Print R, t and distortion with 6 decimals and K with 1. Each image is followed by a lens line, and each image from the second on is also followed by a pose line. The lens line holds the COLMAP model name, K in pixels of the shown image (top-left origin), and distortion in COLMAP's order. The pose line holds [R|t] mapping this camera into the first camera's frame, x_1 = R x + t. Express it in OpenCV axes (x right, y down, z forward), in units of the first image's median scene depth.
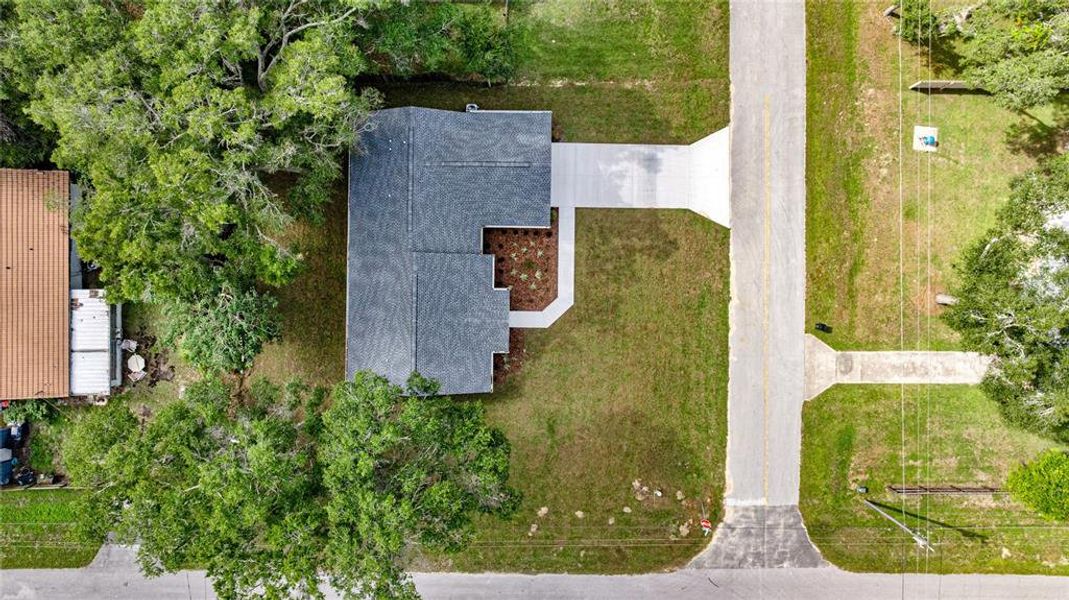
lens RADIAL K [[761.8, 0, 541.5], [0, 761.8, 276.8], [0, 0, 1]] dist [-0.024779, 0.000916]
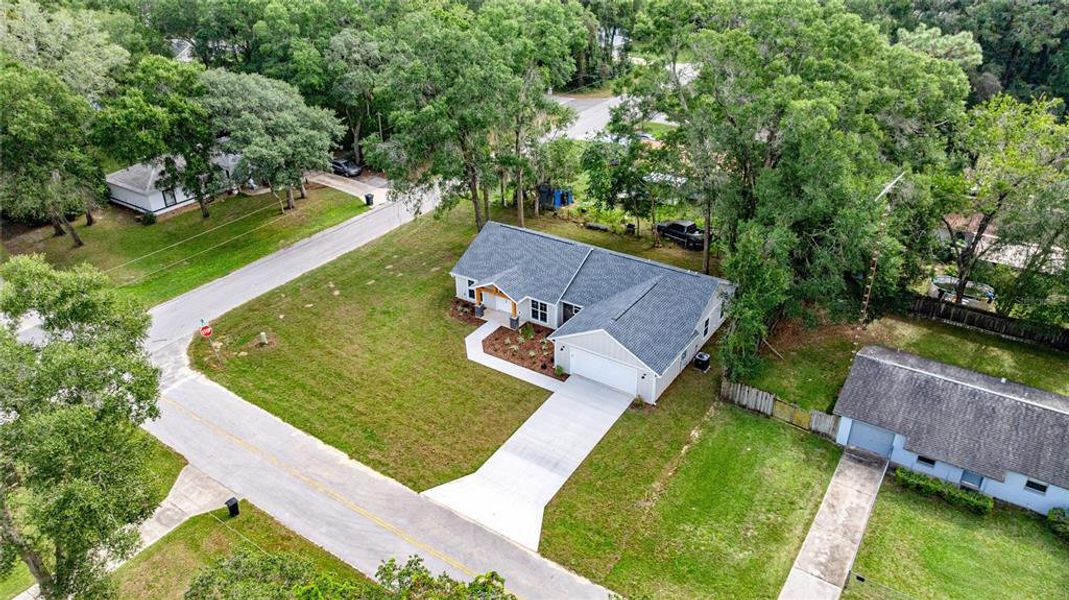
lens RADIAL K [[761.8, 0, 541.5], [0, 761.8, 276.8], [0, 0, 1]] dist [-0.024779, 0.000916]
pose [[-0.541108, 0.398618, -0.740477, 0.648861], [-0.840247, -0.220192, 0.495480, -0.484278], [0.034460, 0.890291, 0.454086, 0.486424]]
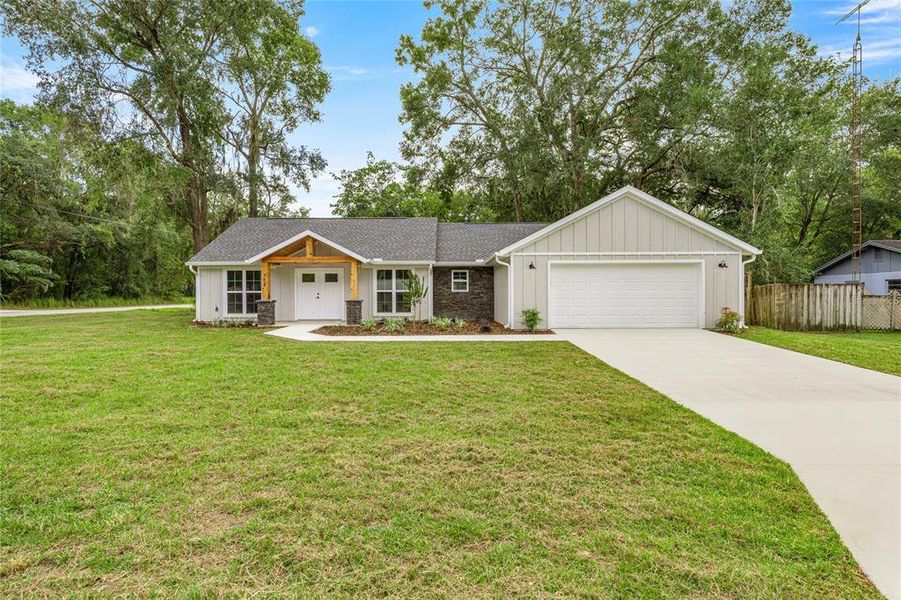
lens RADIAL K [[485.0, 0, 450.5], [0, 485.0, 300.0], [0, 0, 1]] dist [-0.001729, -0.001376]
pose [[0.020174, 0.010178, -0.999745, 0.275818], [-0.999401, 0.028318, -0.019878, -0.031121], [0.028108, 0.999547, 0.010744, 0.981421]]
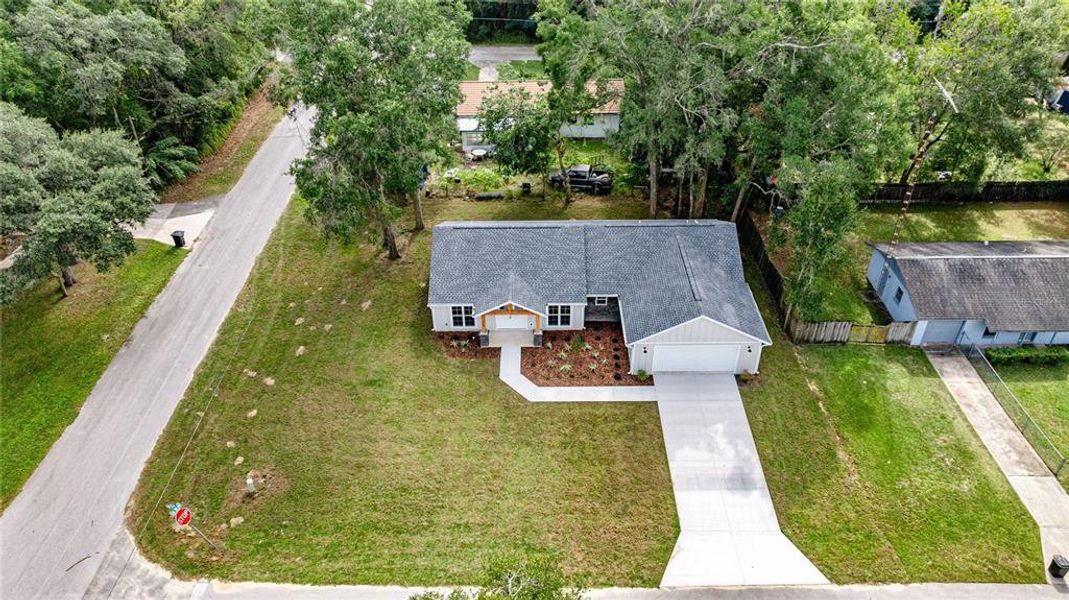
lens RADIAL K [[761.8, 0, 541.5], [0, 761.8, 276.8], [0, 0, 1]] dist [-0.024779, 0.000916]
pose [[0.018936, 0.566087, -0.824128, 0.599607], [-0.999442, 0.033406, -0.000018, 0.020142], [0.027521, 0.823669, 0.566403, 0.466373]]
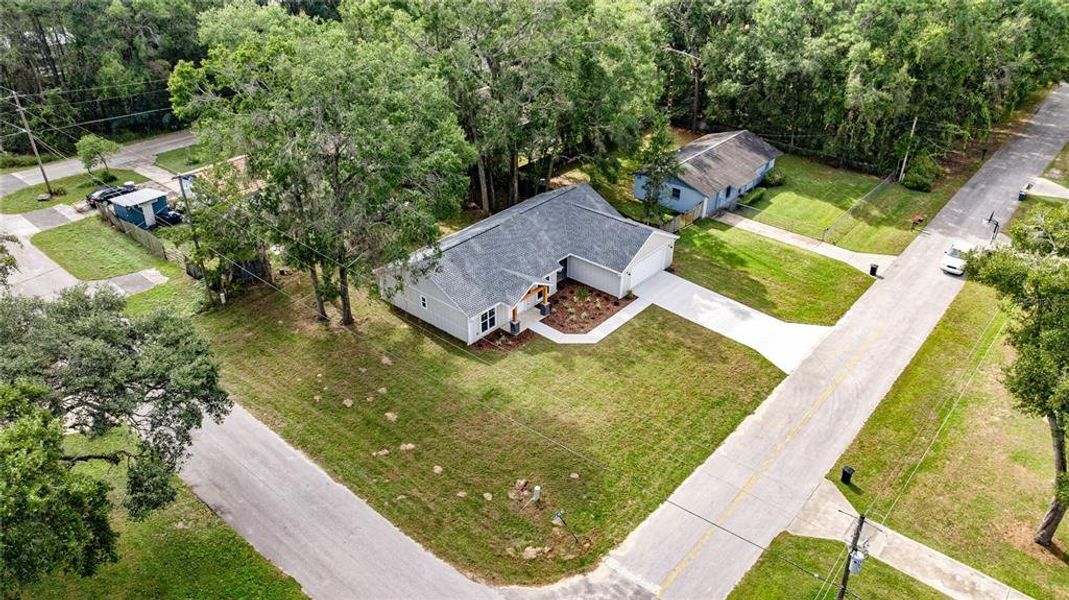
lens RADIAL K [[738.7, 0, 534.5], [0, 738.7, 300.0], [0, 0, 1]] dist [-0.022344, 0.001596]
pose [[0.766377, 0.342821, -0.543269, 0.461046], [-0.642381, 0.413795, -0.645073, 0.650080], [0.003657, 0.843355, 0.537345, 0.465331]]
